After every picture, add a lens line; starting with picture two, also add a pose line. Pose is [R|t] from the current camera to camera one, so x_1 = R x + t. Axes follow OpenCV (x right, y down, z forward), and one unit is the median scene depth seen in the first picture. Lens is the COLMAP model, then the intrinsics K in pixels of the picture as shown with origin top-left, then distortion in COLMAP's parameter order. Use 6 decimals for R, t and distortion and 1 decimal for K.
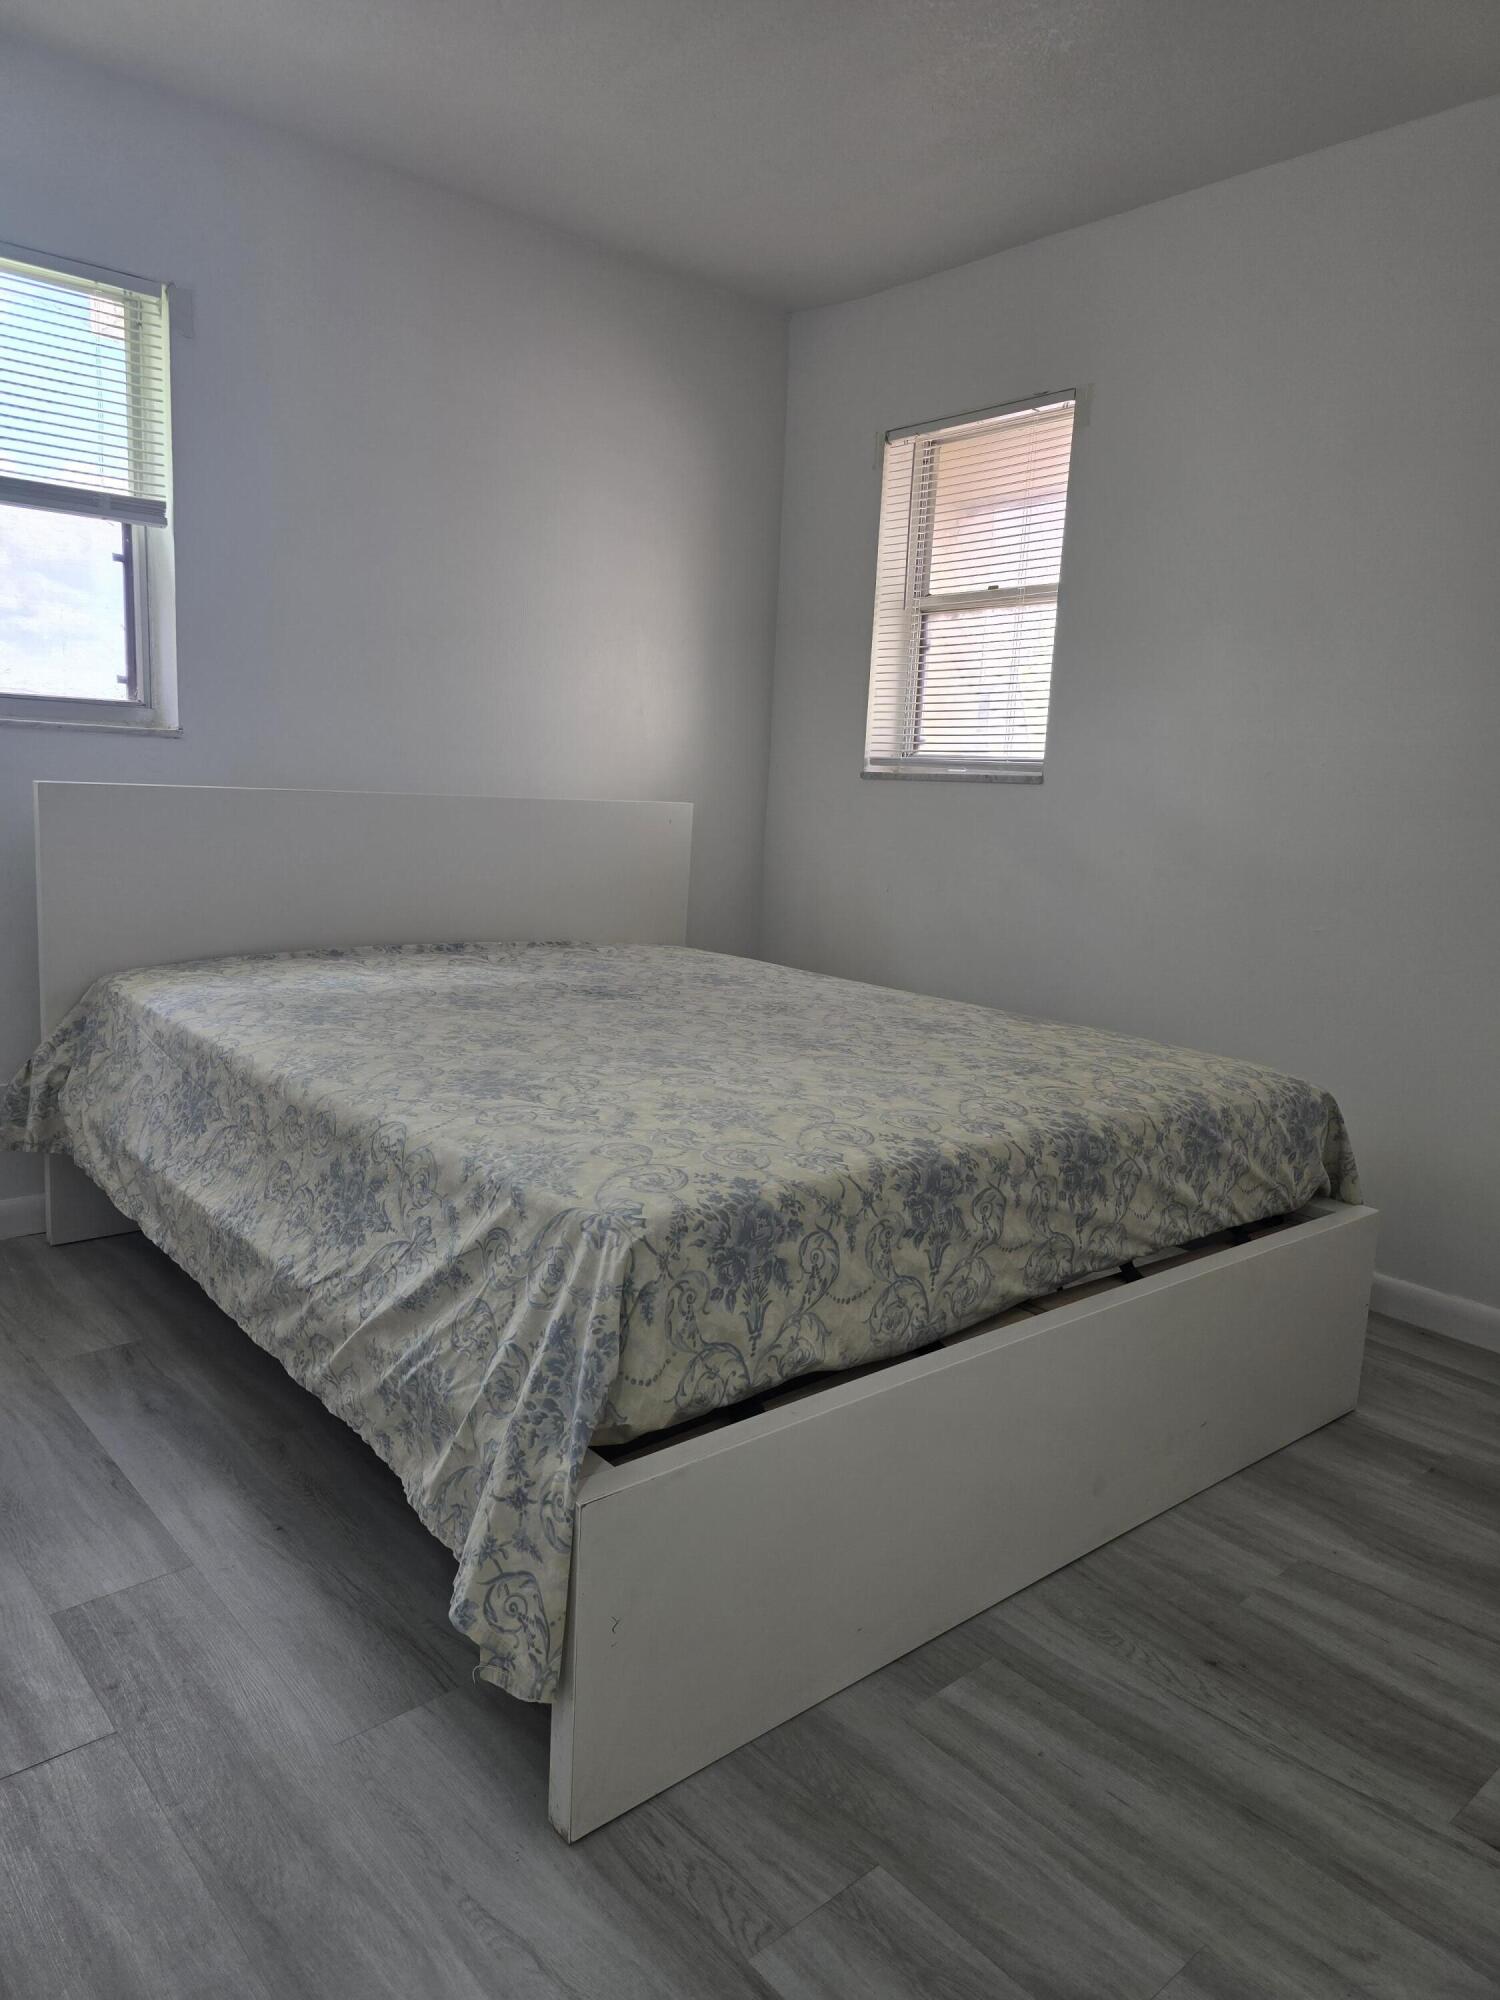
lens RADIAL K [[1347.9, 0, 764.3], [0, 1347.9, 1004.2], [0, 0, 1]] dist [0.068409, -0.065312]
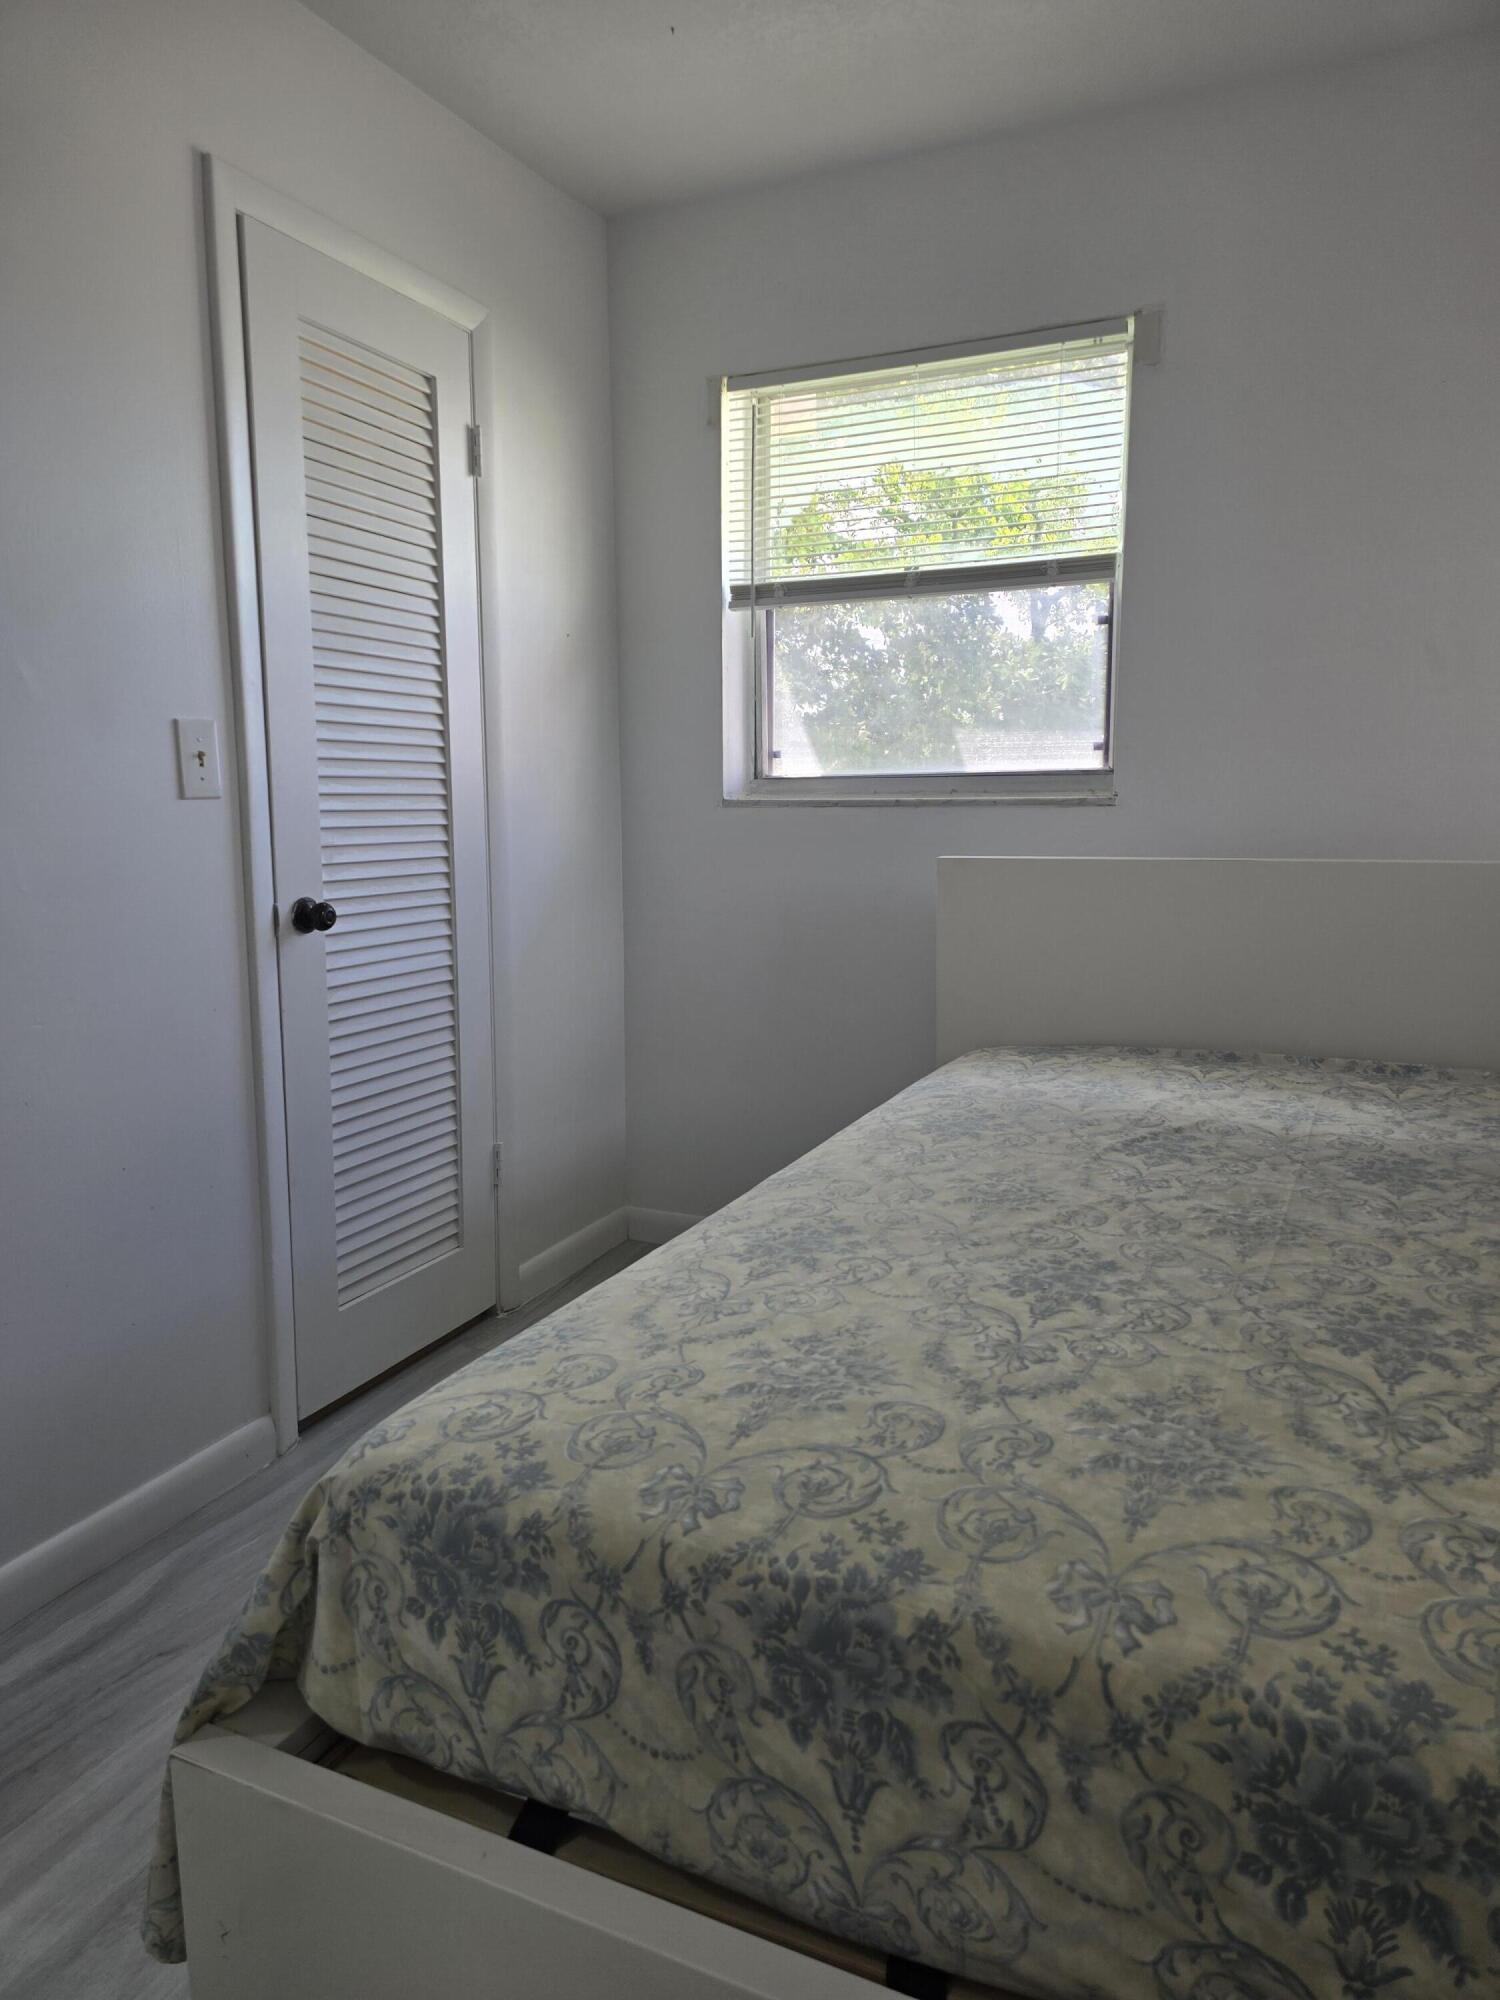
lens RADIAL K [[1347.9, 0, 752.3], [0, 1347.9, 996.3], [0, 0, 1]] dist [0.068409, -0.065312]
pose [[0.408408, 0.094125, -0.907933, 0.582902], [-0.131050, 0.990411, 0.043726, -0.137064], [0.903343, 0.101126, 0.416827, 0.748342]]
